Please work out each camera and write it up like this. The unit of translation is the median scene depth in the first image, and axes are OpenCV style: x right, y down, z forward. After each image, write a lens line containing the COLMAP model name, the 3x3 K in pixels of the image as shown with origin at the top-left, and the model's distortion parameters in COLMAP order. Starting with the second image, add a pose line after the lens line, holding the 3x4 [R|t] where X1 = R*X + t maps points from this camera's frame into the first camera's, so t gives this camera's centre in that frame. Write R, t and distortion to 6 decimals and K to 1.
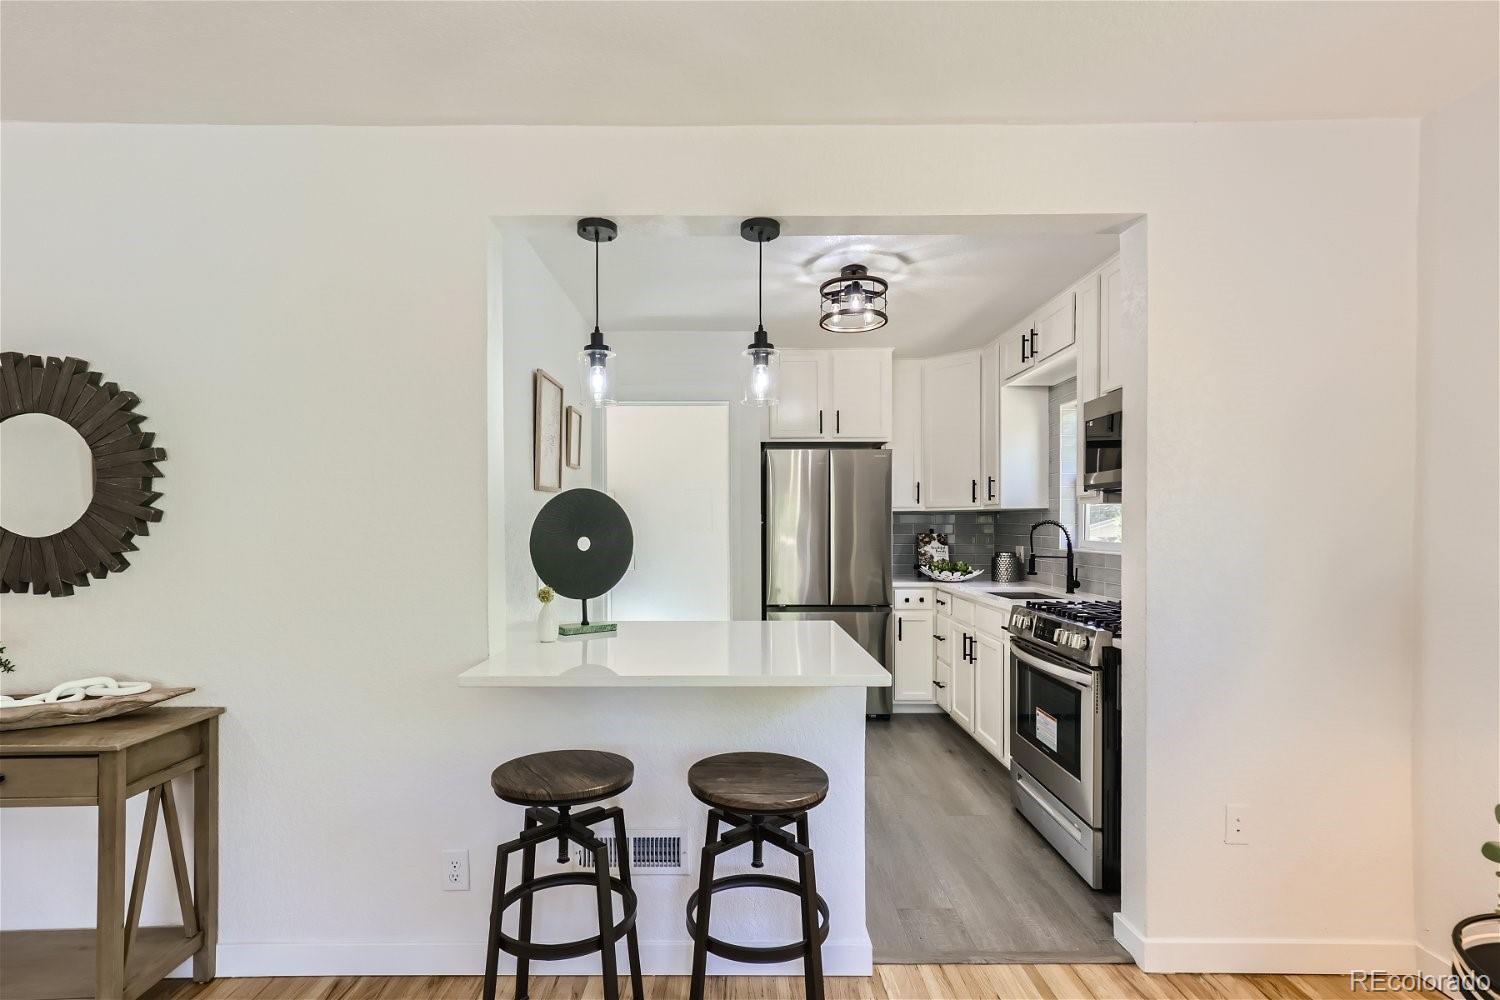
lens RADIAL K [[685.1, 0, 722.8], [0, 685.1, 534.5], [0, 0, 1]] dist [-0.000903, 0.003148]
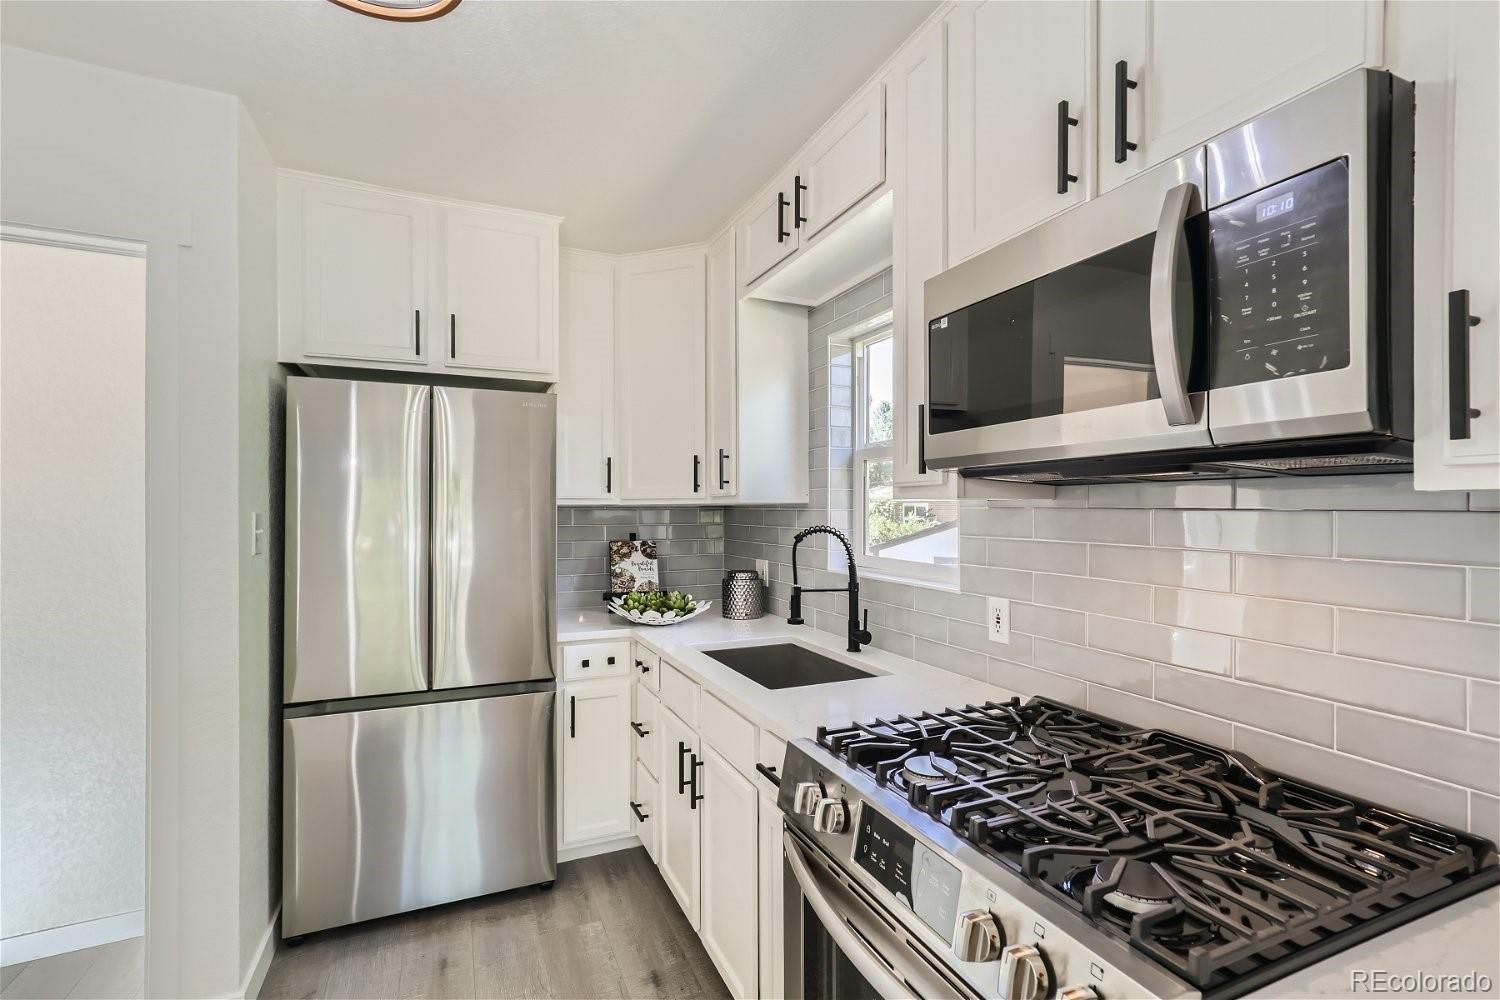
lens RADIAL K [[685.1, 0, 745.1], [0, 685.1, 504.4], [0, 0, 1]] dist [-0.000903, 0.003148]
pose [[0.909574, 0.007216, 0.415480, 0.154211], [0.003779, 0.999664, -0.025635, -0.020579], [-0.415525, 0.024887, 0.909241, 0.431533]]
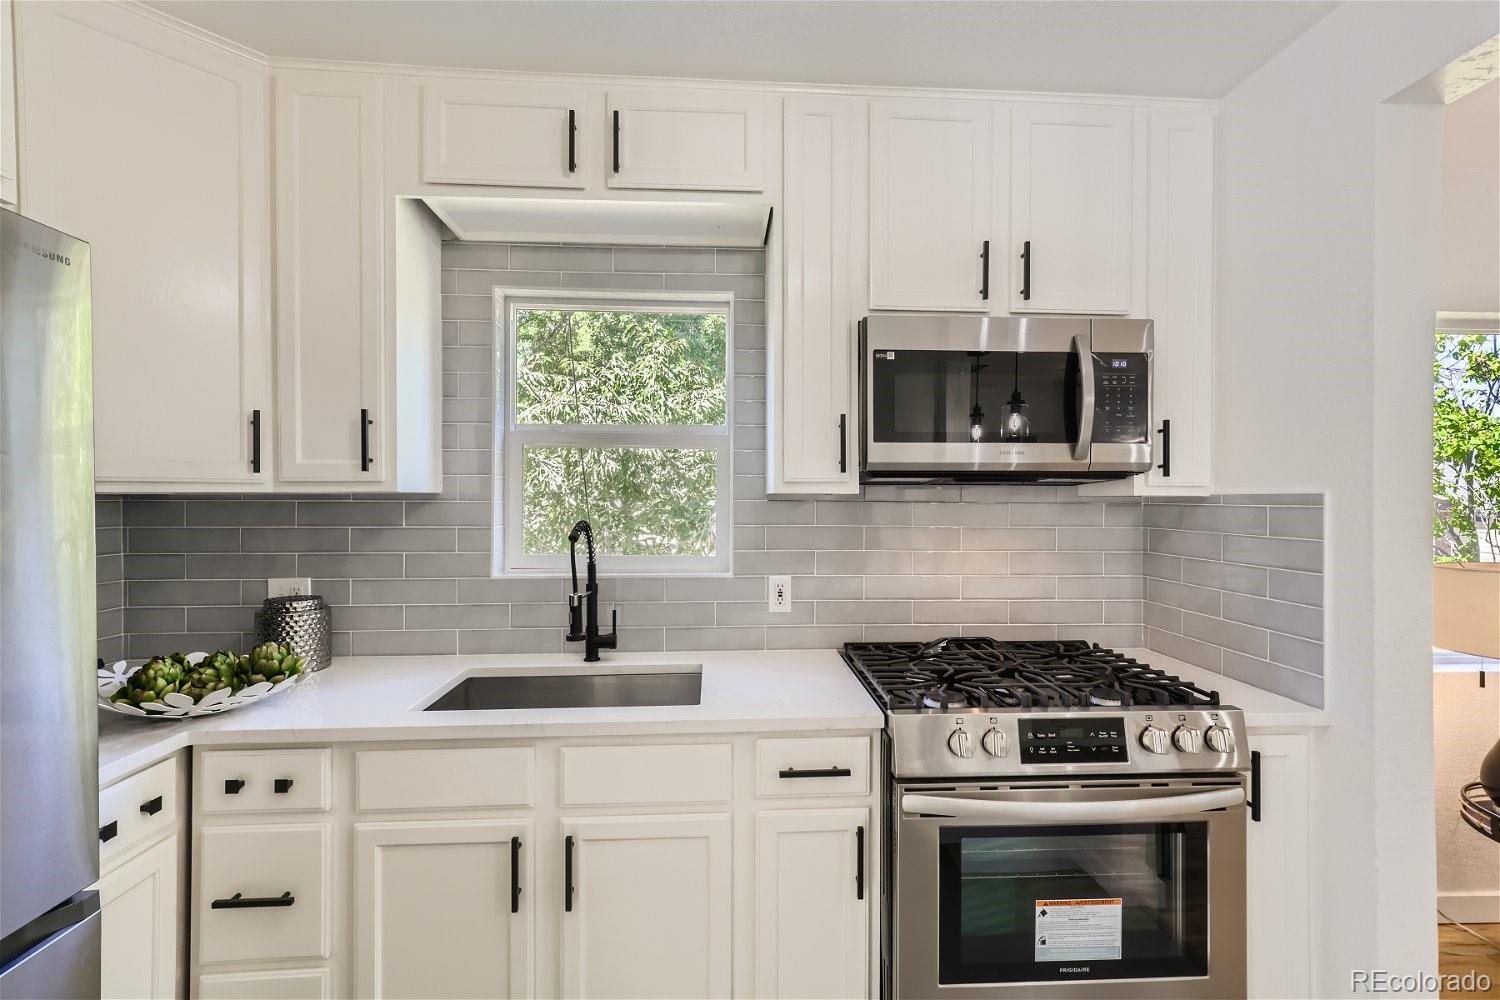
lens RADIAL K [[685.1, 0, 758.8], [0, 685.1, 502.6], [0, 0, 1]] dist [-0.000903, 0.003148]
pose [[-0.090161, 0.000533, 0.995927, -0.016166], [0.015924, 0.999873, 0.000907, -0.027437], [-0.995800, 0.015941, -0.090158, 0.780079]]
